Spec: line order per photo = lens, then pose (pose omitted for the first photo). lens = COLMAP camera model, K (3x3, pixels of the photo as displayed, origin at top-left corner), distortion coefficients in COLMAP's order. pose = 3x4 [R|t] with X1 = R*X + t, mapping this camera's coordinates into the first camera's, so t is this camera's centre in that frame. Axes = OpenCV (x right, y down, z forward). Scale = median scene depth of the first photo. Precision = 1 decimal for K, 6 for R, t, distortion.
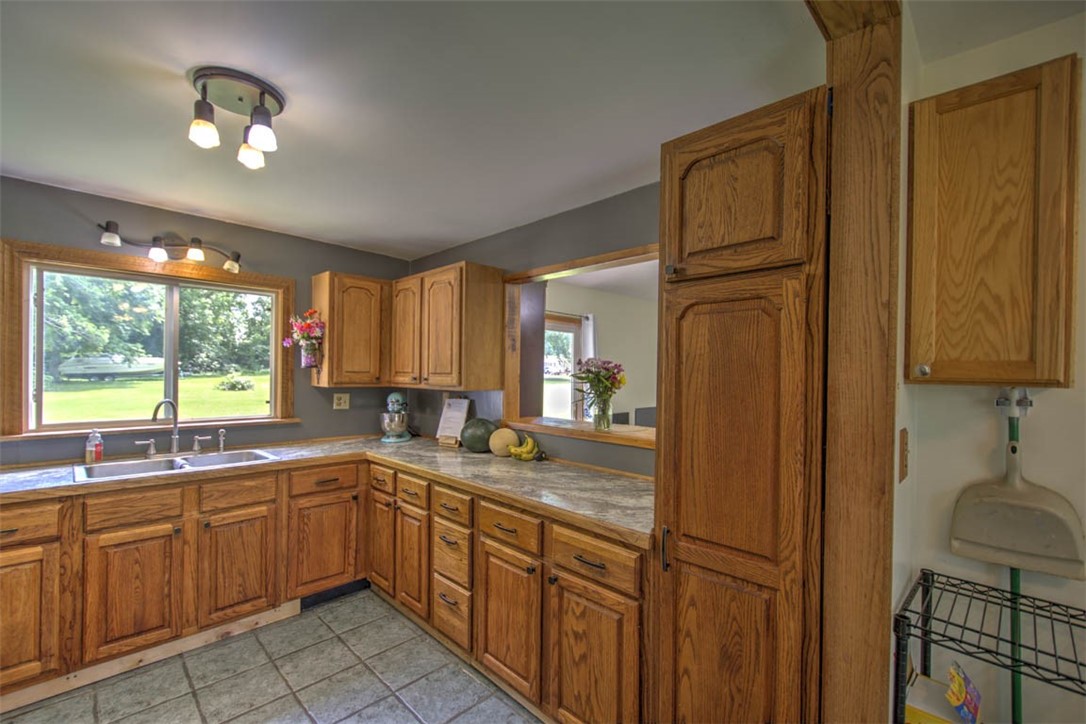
lens RADIAL K [[459.4, 0, 543.0], [0, 459.4, 373.6], [0, 0, 1]] dist [0.000399, -0.000385]
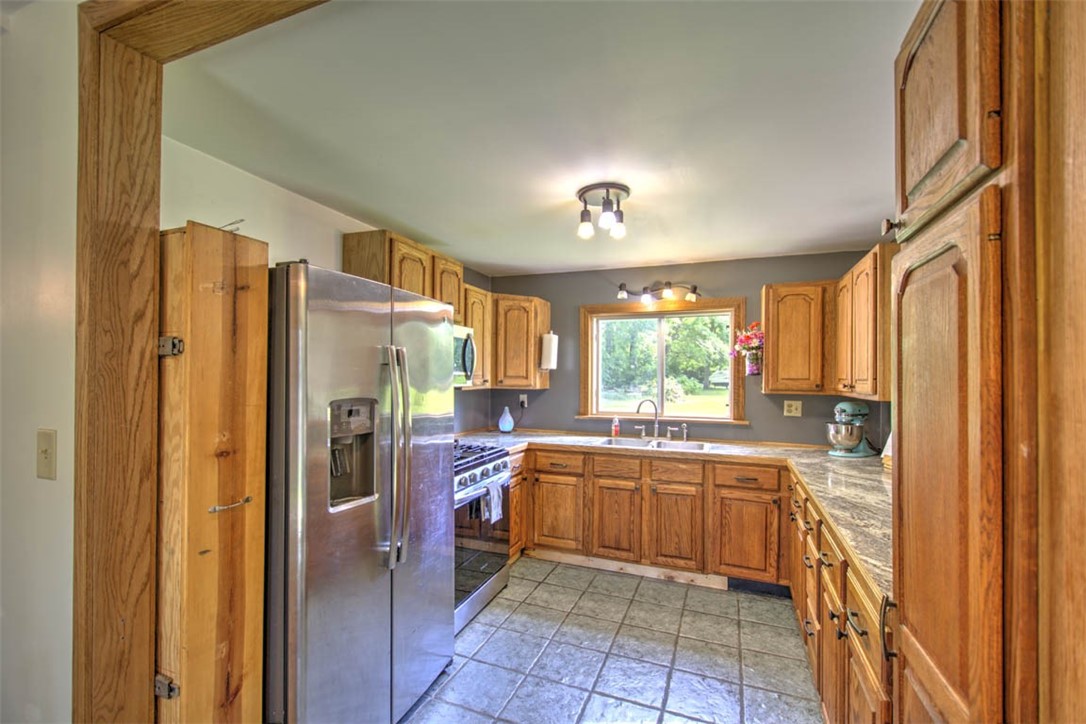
lens RADIAL K [[459.4, 0, 543.0], [0, 459.4, 373.6], [0, 0, 1]] dist [0.000399, -0.000385]
pose [[0.394474, -0.017420, -0.918742, 0.366333], [-0.000955, 0.999812, -0.019367, 0.005166], [0.918907, 0.008517, 0.394383, 0.127229]]
